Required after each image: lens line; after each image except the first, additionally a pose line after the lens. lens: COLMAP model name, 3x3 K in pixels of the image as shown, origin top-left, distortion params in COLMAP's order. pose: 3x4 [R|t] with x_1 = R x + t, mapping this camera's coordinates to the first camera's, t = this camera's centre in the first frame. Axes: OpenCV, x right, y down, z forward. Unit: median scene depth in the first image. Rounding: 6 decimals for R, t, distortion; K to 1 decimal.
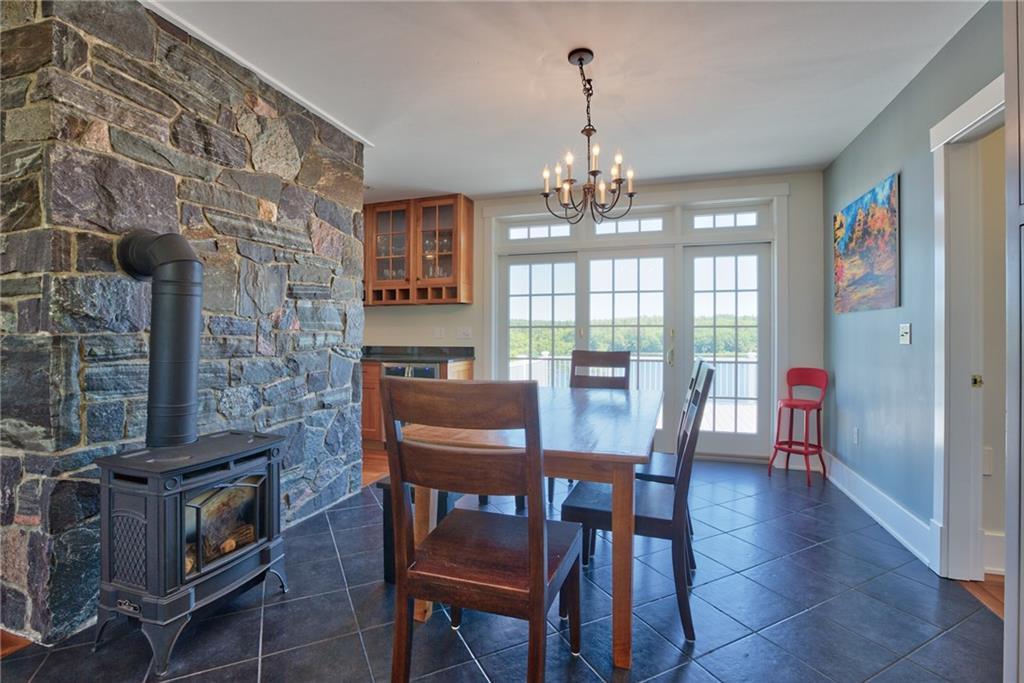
lens RADIAL K [[472.0, 0, 516.3], [0, 472.0, 339.3], [0, 0, 1]] dist [-0.020830, 0.005395]
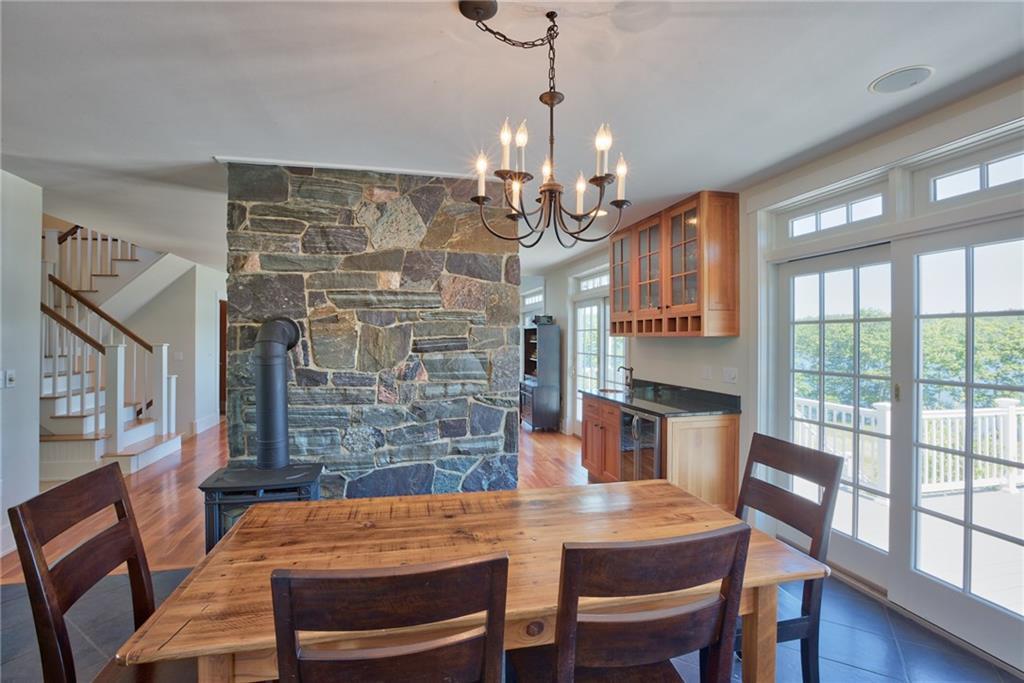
lens RADIAL K [[472.0, 0, 502.4], [0, 472.0, 342.1], [0, 0, 1]] dist [-0.020830, 0.005395]
pose [[0.501336, 0.007314, -0.865221, 0.628538], [-0.008873, 0.999955, 0.003312, -0.123459], [0.865207, 0.006016, 0.501379, 0.643006]]
